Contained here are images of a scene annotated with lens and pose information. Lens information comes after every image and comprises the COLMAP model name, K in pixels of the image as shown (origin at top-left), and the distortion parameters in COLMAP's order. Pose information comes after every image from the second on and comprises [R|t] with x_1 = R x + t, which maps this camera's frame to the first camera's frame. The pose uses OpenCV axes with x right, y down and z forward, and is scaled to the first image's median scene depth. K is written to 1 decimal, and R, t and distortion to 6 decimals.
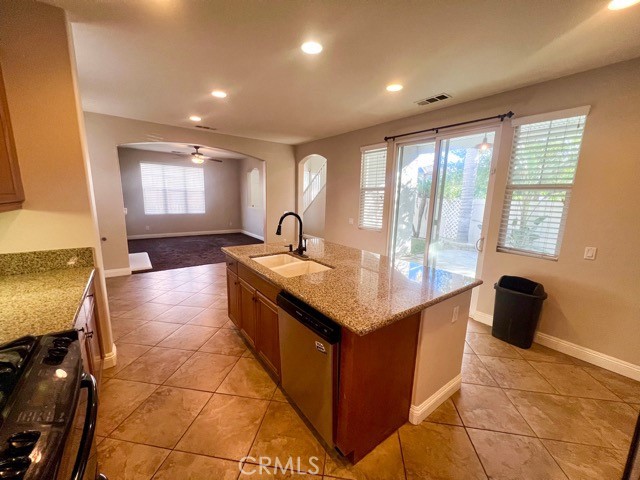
lens RADIAL K [[255.3, 0, 321.6], [0, 255.3, 241.9], [0, 0, 1]] dist [-0.000793, 0.000040]
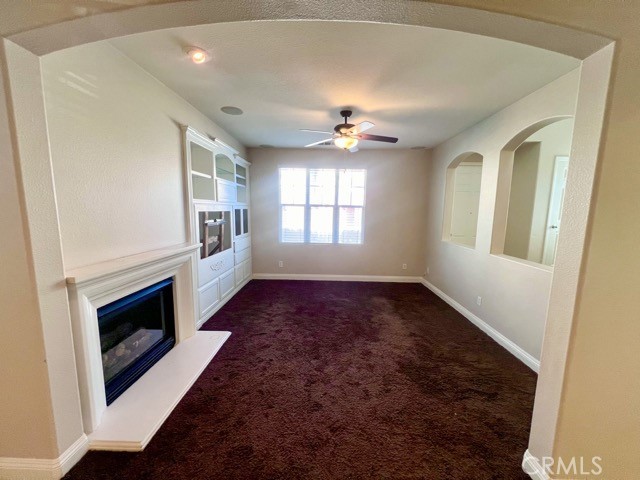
lens RADIAL K [[255.3, 0, 321.6], [0, 255.3, 241.9], [0, 0, 1]] dist [-0.000793, 0.000040]
pose [[0.785405, 0.061703, -0.615899, -0.222297], [-0.099602, 0.994651, -0.027366, -0.119884], [0.610915, 0.082839, 0.787350, 0.628117]]
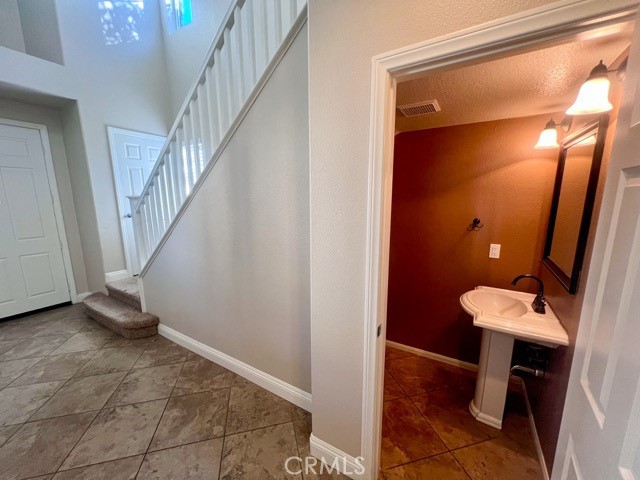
lens RADIAL K [[255.3, 0, 321.6], [0, 255.3, 241.9], [0, 0, 1]] dist [-0.000793, 0.000040]
pose [[0.928184, -0.098769, 0.358773, 0.023929], [0.096908, 0.995023, 0.023216, -0.154235], [-0.359281, 0.013219, 0.933136, 0.859761]]
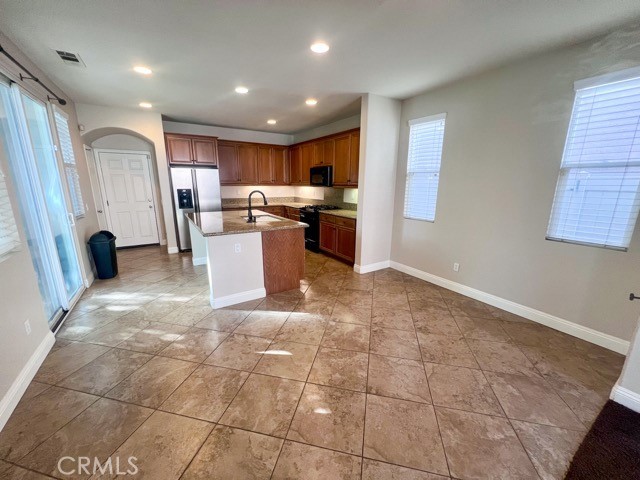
lens RADIAL K [[255.3, 0, 321.6], [0, 255.3, 241.9], [0, 0, 1]] dist [-0.000793, 0.000040]
pose [[-0.995809, -0.054403, 0.073513, -0.220855], [-0.021074, 0.918696, 0.394402, -0.158458], [-0.088993, 0.391200, -0.915993, 0.887598]]
